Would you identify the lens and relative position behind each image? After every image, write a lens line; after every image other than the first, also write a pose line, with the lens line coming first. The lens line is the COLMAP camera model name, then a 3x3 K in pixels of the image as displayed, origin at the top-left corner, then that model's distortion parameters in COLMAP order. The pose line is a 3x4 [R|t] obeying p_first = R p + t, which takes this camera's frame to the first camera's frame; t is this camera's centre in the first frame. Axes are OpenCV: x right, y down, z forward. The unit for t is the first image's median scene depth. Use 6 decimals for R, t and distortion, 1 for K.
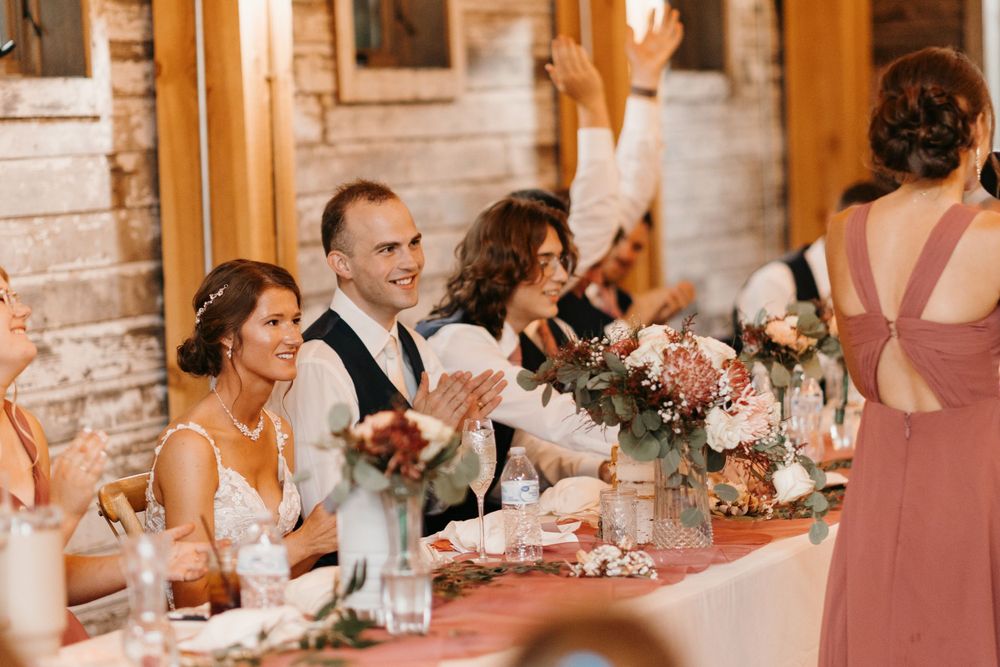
lens RADIAL K [[3741.7, 0, 500.0], [0, 3741.7, 333.5], [0, 0, 1]] dist [-0.167385, 2.130686]
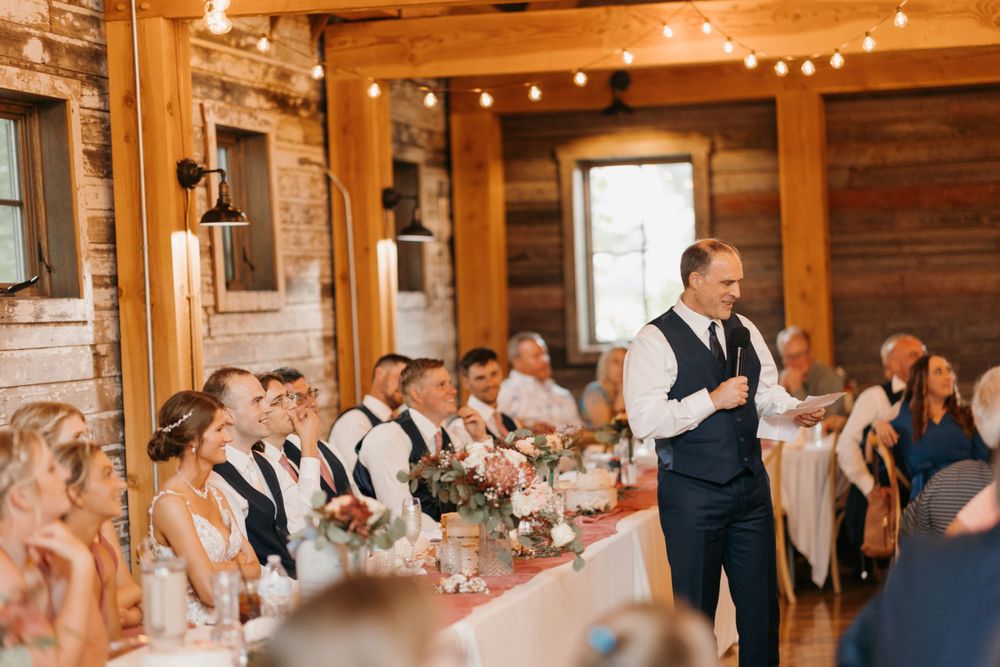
lens RADIAL K [[2331.9, 0, 500.0], [0, 2331.9, 333.5], [0, 0, 1]] dist [-0.013799, 0.462918]
pose [[0.991218, -0.009345, 0.131907, -0.081739], [0.016140, 0.998592, -0.050534, 0.001768], [-0.131249, 0.052219, 0.989973, -0.039920]]
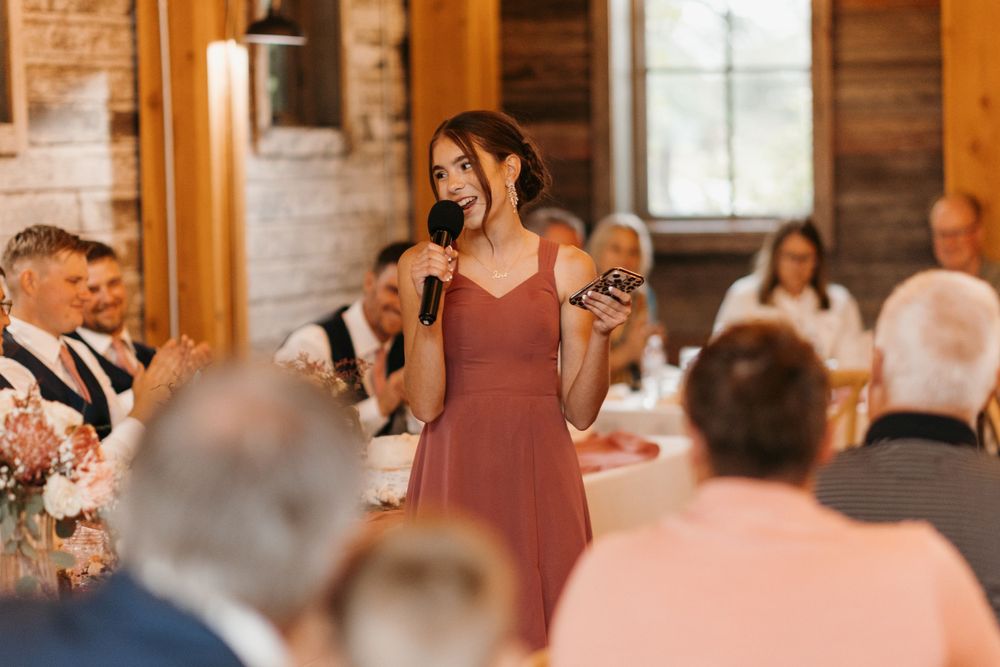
lens RADIAL K [[3741.7, 0, 500.0], [0, 3741.7, 333.5], [0, 0, 1]] dist [-0.167385, 2.130686]
pose [[0.999295, 0.009578, 0.036297, 0.129342], [-0.009120, 0.999877, -0.012774, -0.005418], [-0.036415, 0.012434, 0.999259, 0.006796]]
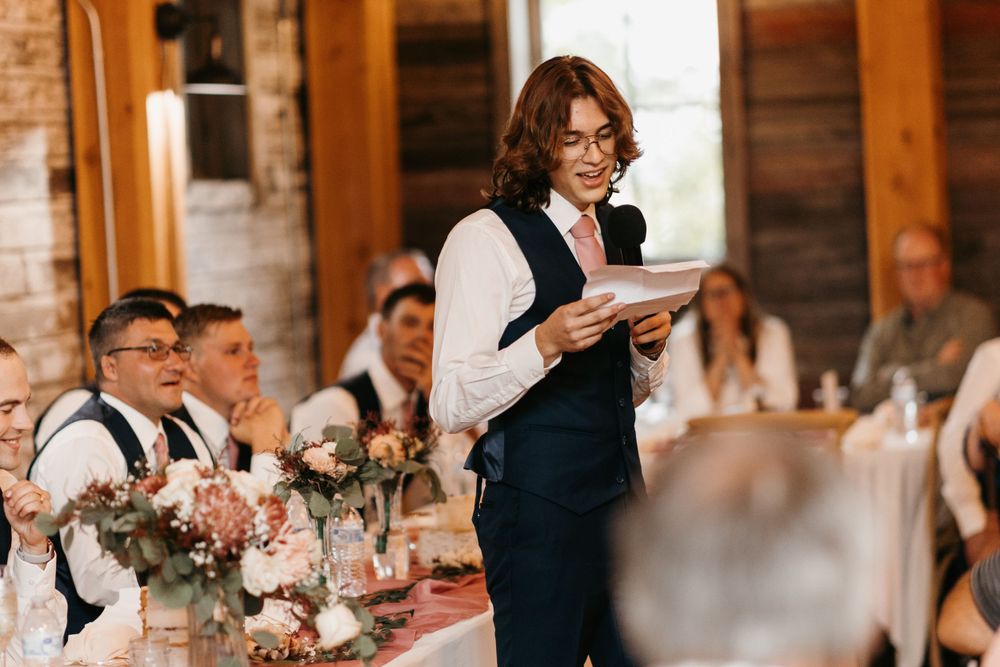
lens RADIAL K [[3741.7, 0, 500.0], [0, 3741.7, 333.5], [0, 0, 1]] dist [-0.167385, 2.130686]
pose [[0.991741, -0.020040, 0.126680, 0.002243], [0.023504, 0.999388, -0.025911, -0.007268], [-0.126084, 0.028675, 0.991605, 0.068252]]
